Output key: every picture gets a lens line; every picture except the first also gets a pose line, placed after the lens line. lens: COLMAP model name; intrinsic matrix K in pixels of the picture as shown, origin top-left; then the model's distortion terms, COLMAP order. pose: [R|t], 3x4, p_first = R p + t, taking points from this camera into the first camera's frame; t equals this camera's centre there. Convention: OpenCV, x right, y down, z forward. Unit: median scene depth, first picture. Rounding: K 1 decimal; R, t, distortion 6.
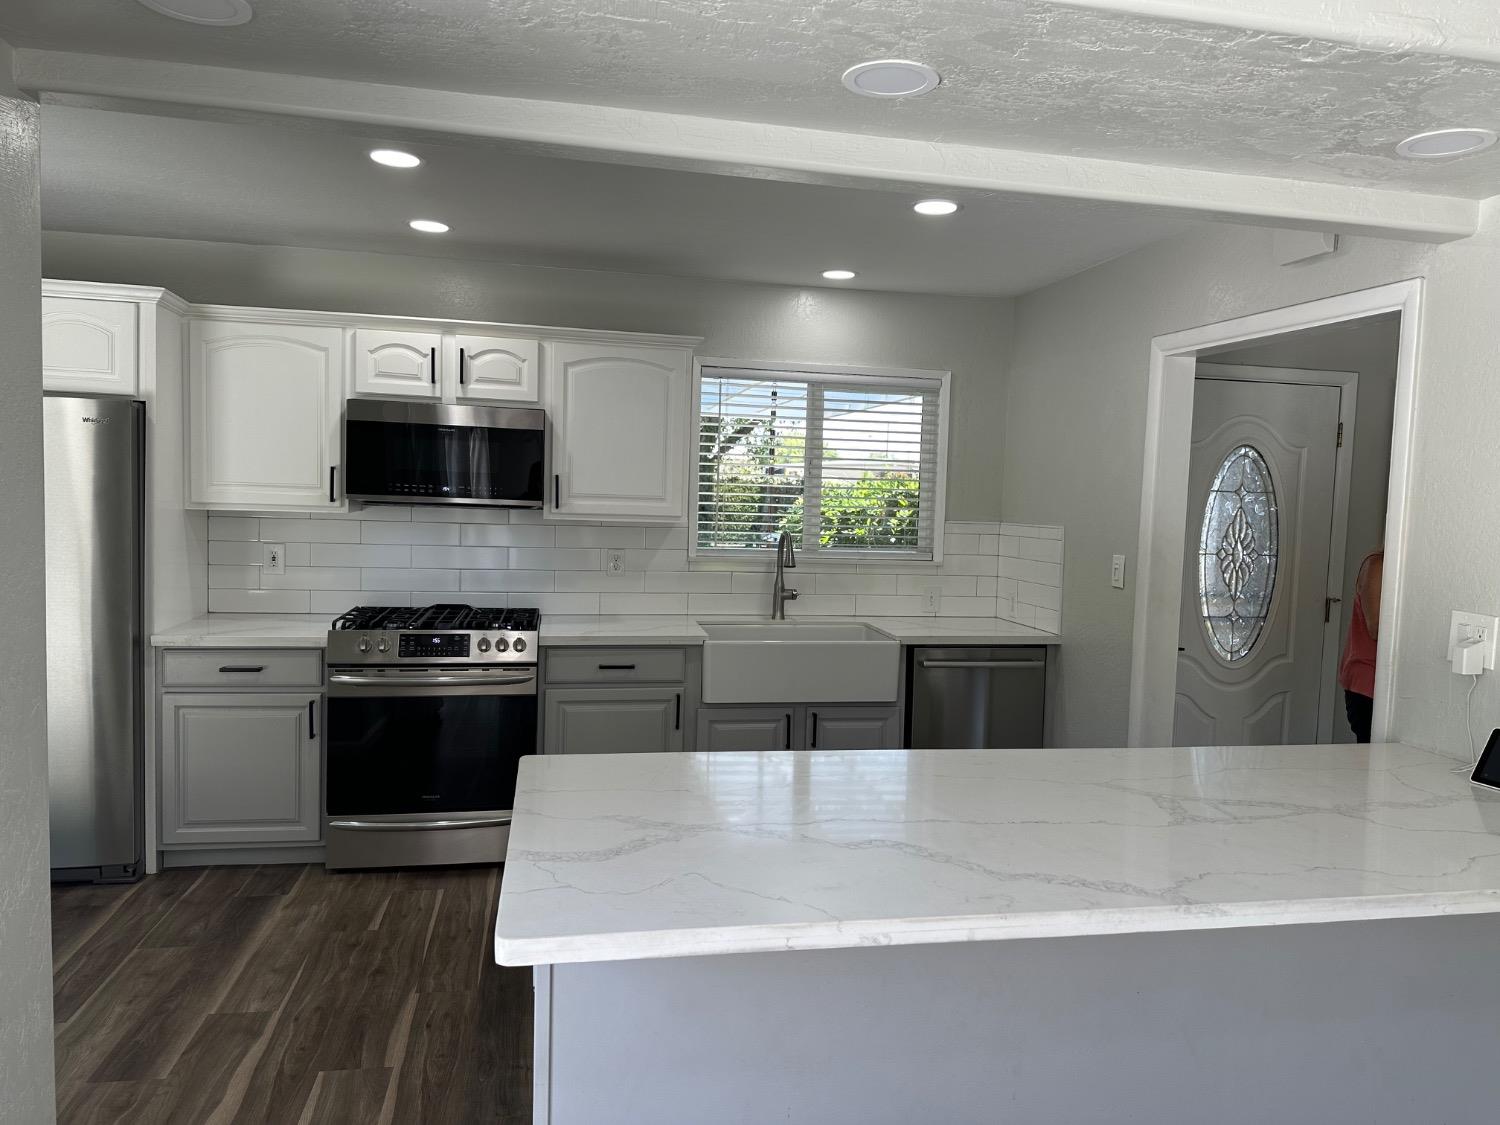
lens RADIAL K [[1056.1, 0, 802.5], [0, 1056.1, 558.9], [0, 0, 1]] dist [0.047177, -0.057790]
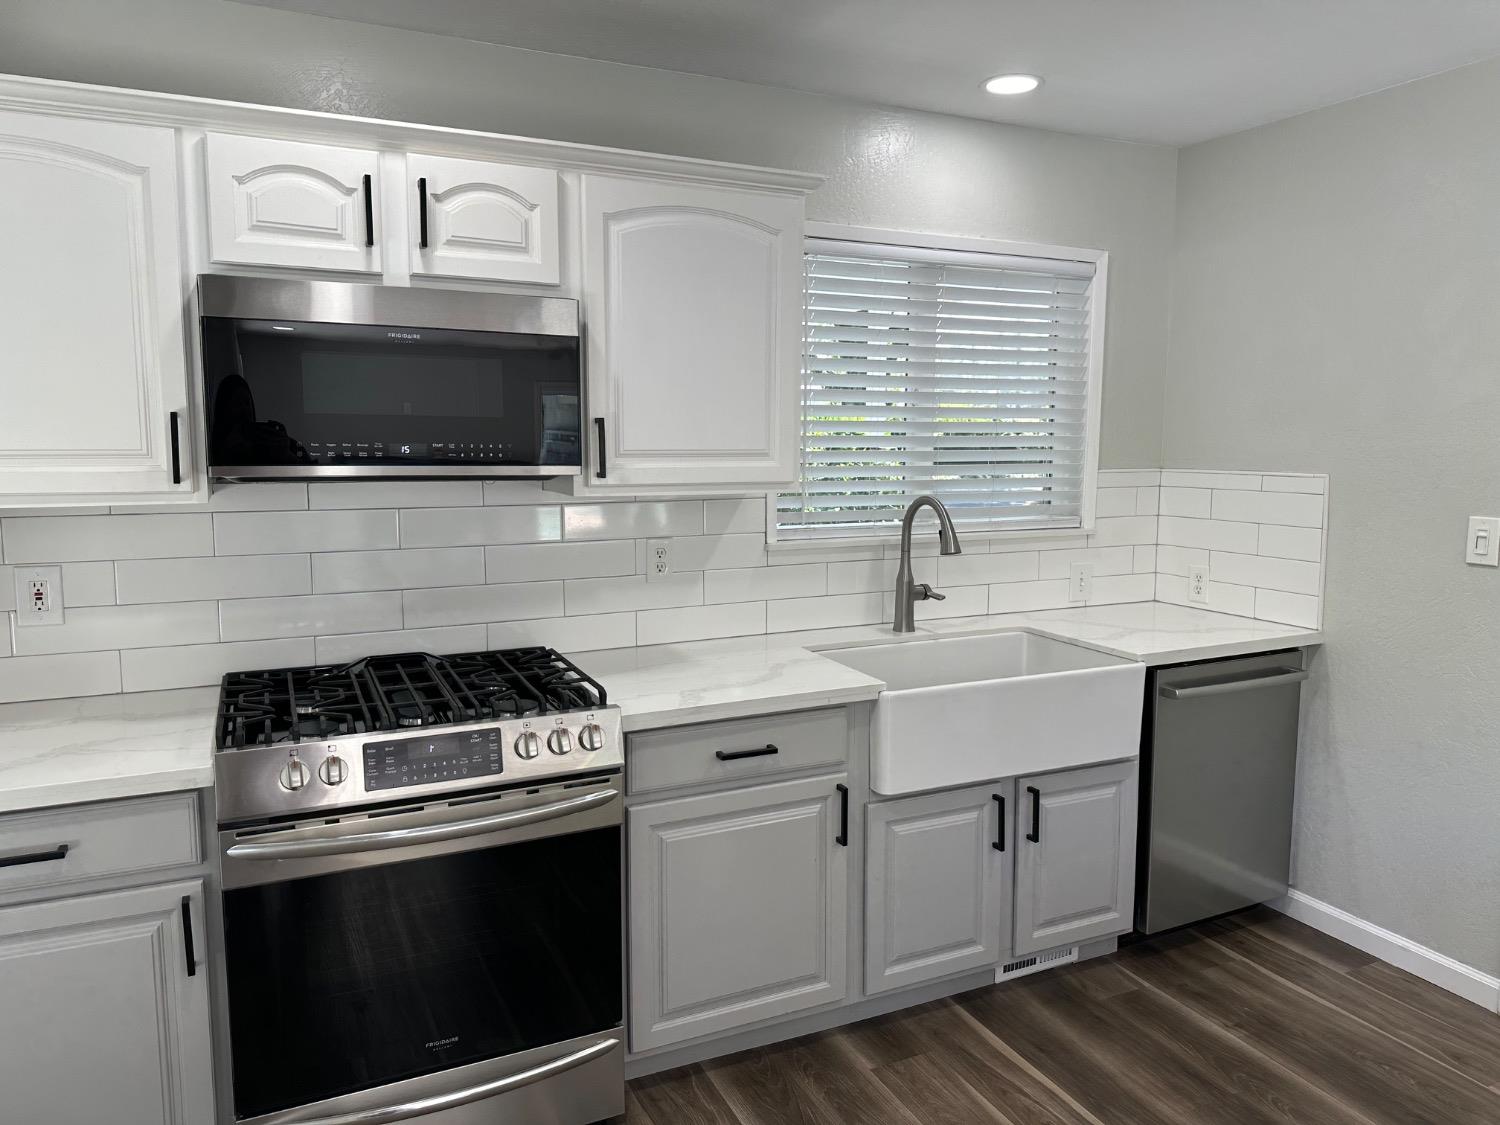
lens RADIAL K [[1056.1, 0, 783.5], [0, 1056.1, 557.4], [0, 0, 1]] dist [0.047177, -0.057790]
pose [[0.974902, -0.055406, 0.215632, -0.272230], [0.043388, 0.997250, 0.060075, -0.036275], [-0.218367, -0.049212, 0.974625, 0.444055]]
